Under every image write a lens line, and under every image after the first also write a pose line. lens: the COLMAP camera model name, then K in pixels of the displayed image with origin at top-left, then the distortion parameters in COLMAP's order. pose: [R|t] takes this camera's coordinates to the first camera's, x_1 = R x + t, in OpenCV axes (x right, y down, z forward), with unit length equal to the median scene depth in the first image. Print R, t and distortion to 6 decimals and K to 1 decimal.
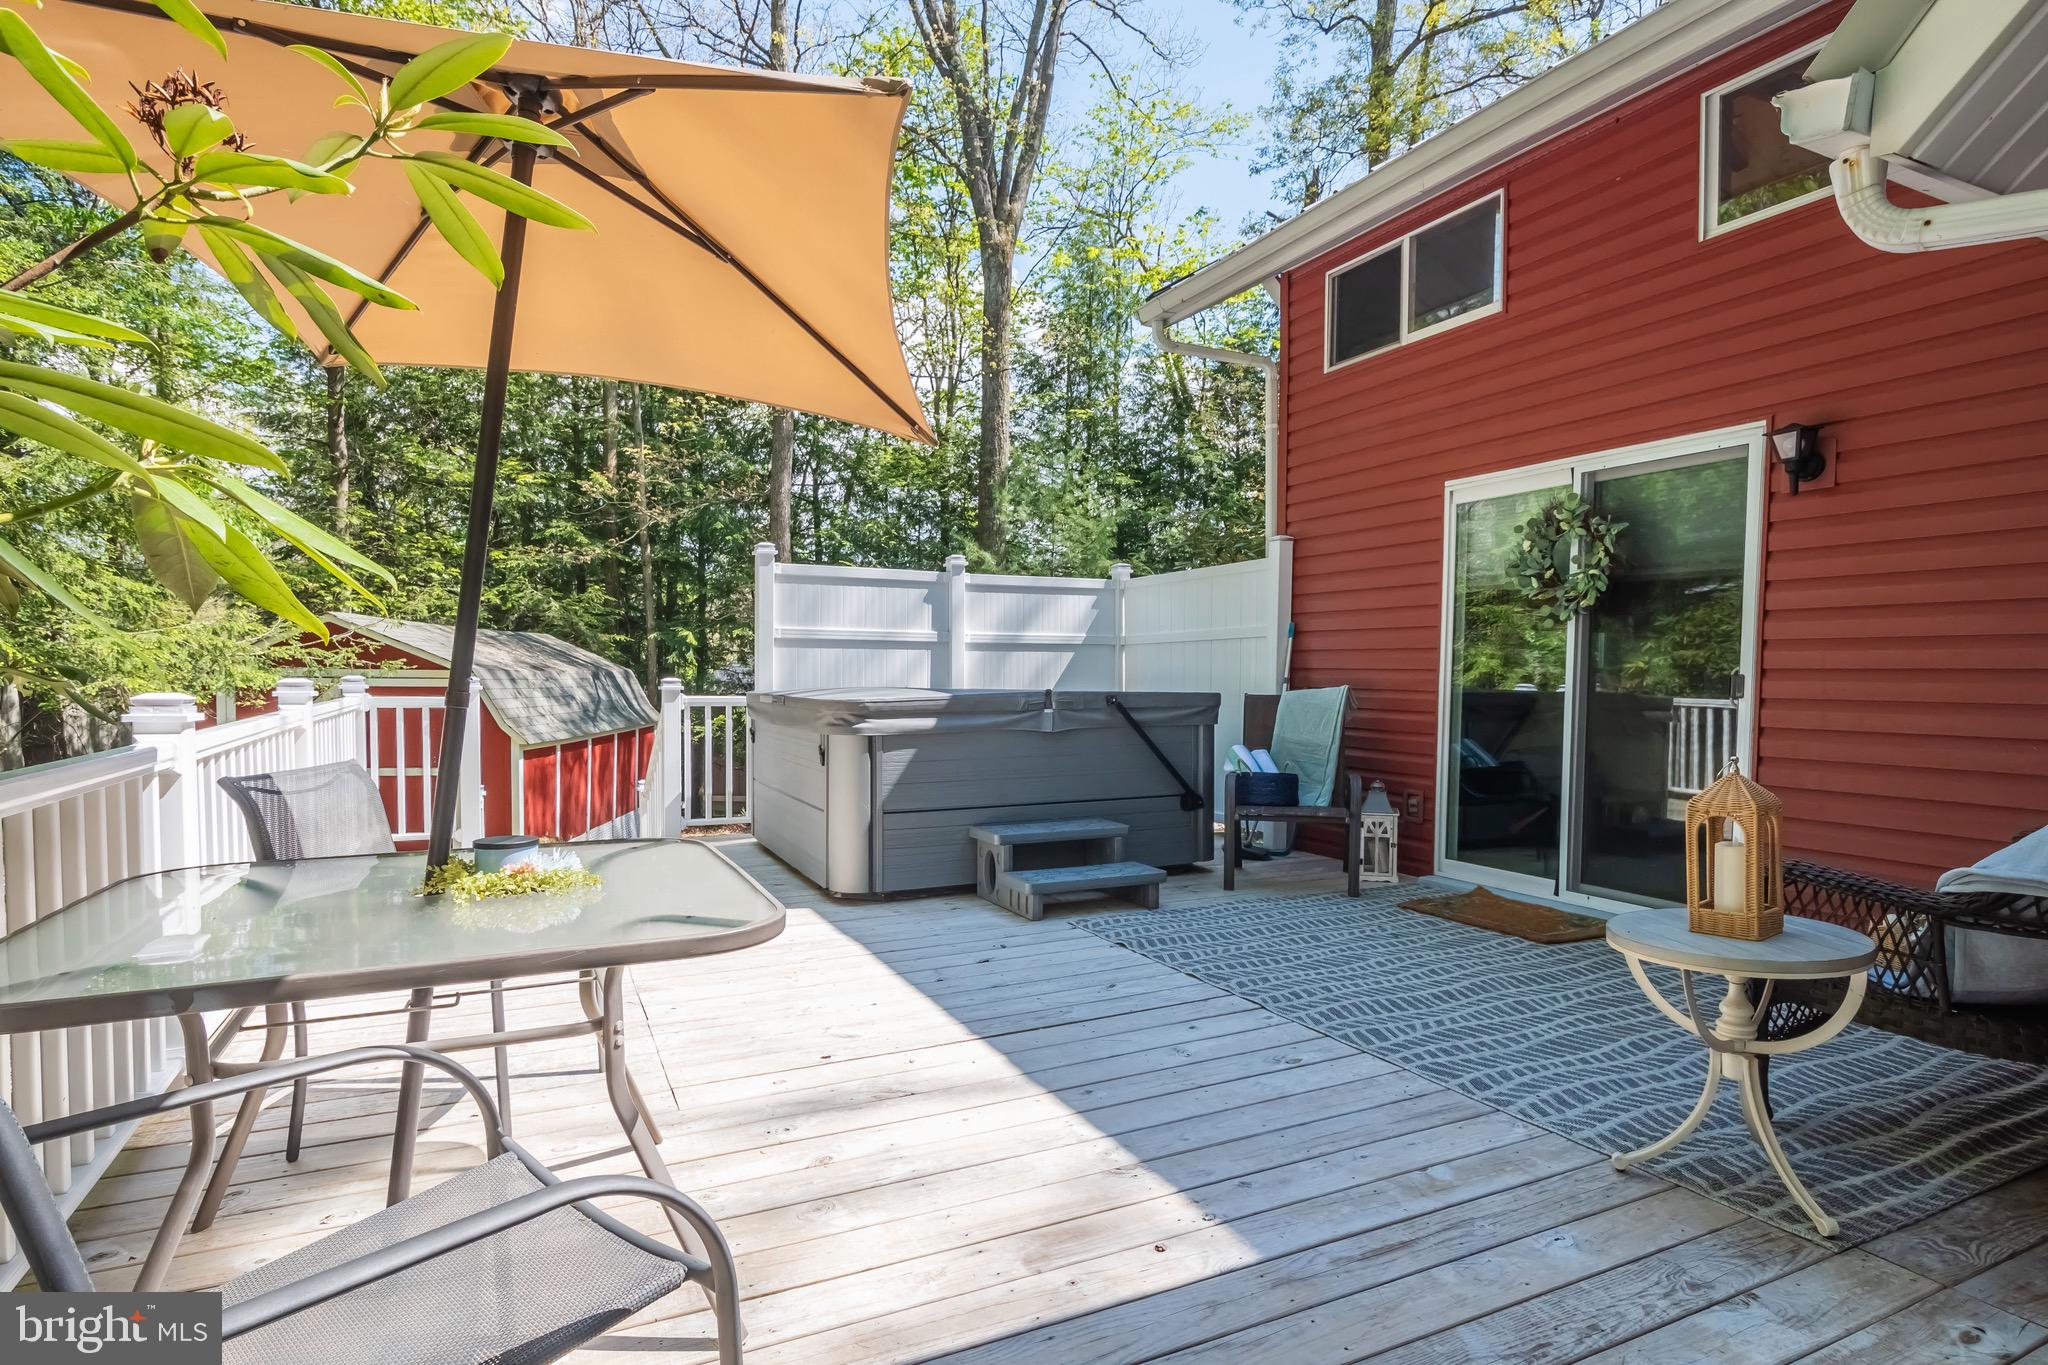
lens RADIAL K [[1021.8, 0, 914.6], [0, 1021.8, 707.5], [0, 0, 1]] dist [0.002683, -0.003108]
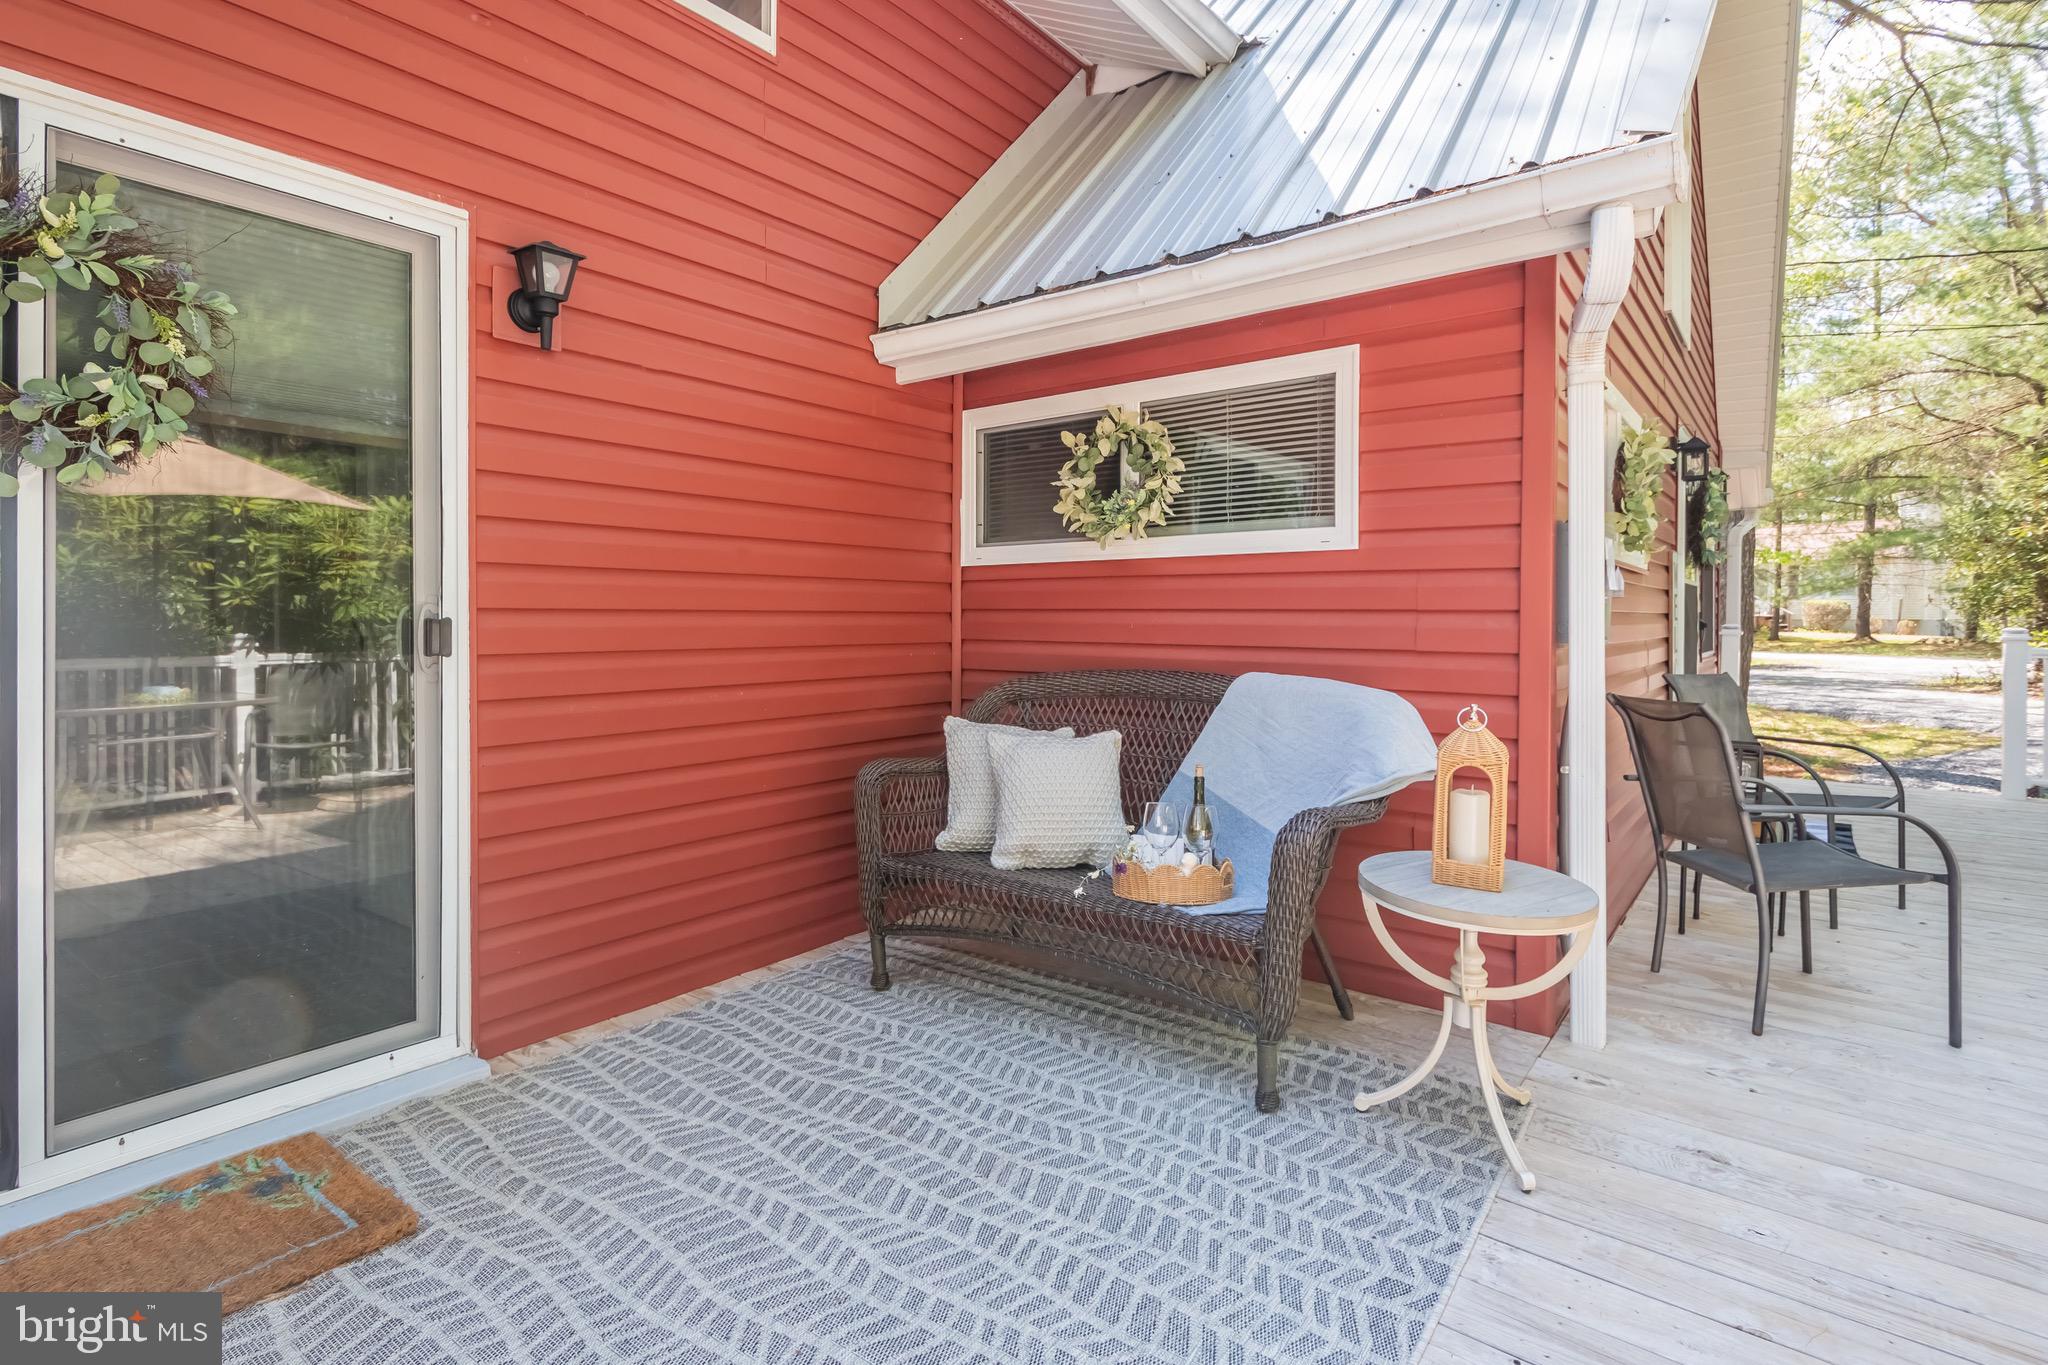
lens RADIAL K [[1021.8, 0, 1066.1], [0, 1021.8, 628.5], [0, 0, 1]] dist [0.002683, -0.003108]
pose [[-0.542873, -0.017115, 0.839640, 0.112993], [0.024267, 0.999055, 0.036054, -0.045717], [-0.839464, 0.039949, -0.541945, 1.158561]]
